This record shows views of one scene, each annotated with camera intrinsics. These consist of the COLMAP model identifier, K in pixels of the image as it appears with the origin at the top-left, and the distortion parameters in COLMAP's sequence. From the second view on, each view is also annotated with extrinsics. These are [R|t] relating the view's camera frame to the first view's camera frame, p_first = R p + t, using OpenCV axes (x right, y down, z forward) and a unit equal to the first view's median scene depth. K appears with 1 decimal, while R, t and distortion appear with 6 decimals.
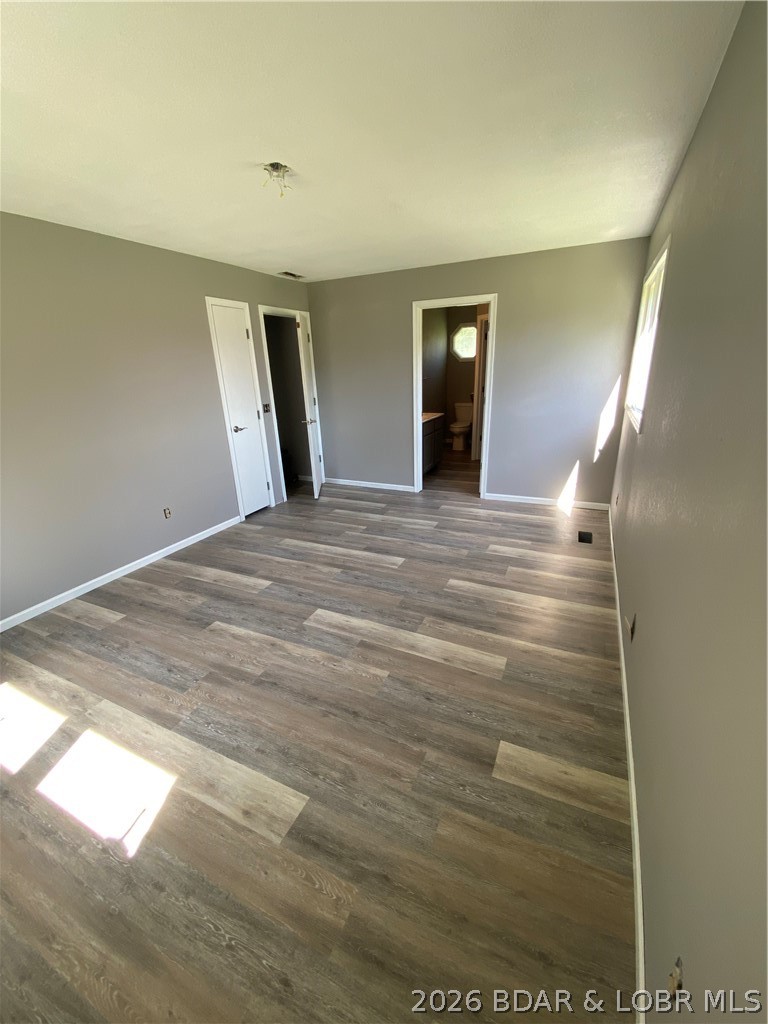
lens RADIAL K [[415.3, 0, 385.3], [0, 415.3, 508.4], [0, 0, 1]] dist [0.027181, -0.023883]
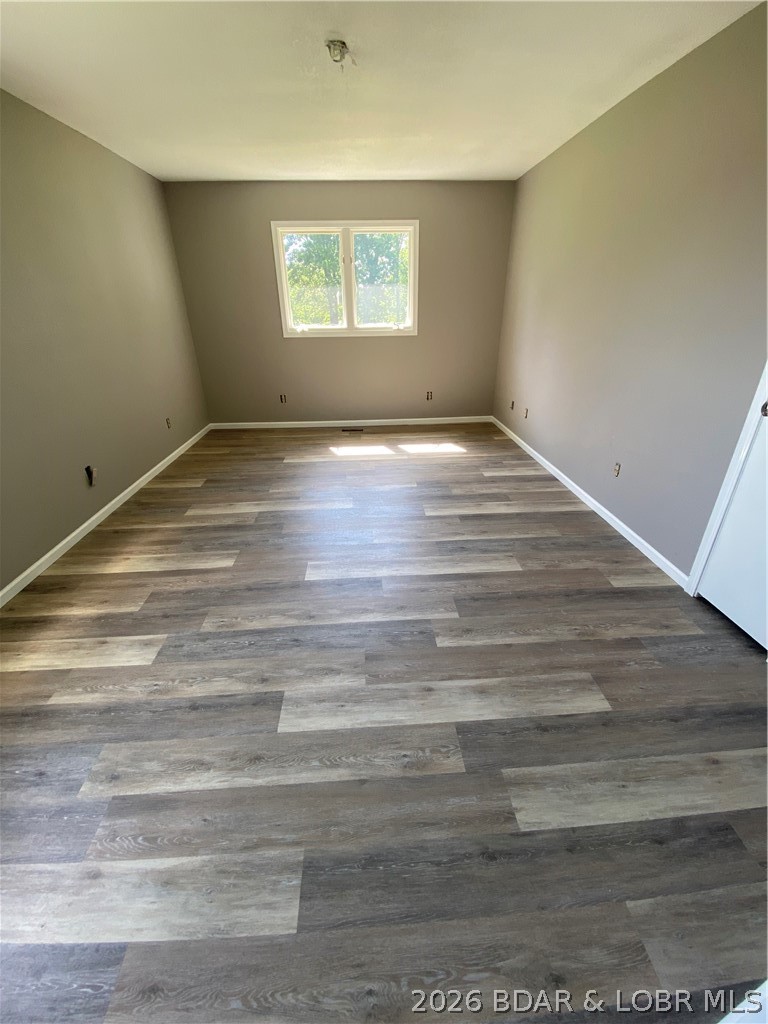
lens RADIAL K [[415.3, 0, 385.3], [0, 415.3, 508.4], [0, 0, 1]] dist [0.027181, -0.023883]
pose [[-0.876603, 0.248957, -0.411810, 0.193519], [-0.115854, 0.721416, 0.682742, -0.459304], [0.467060, 0.646204, -0.603553, 1.487939]]
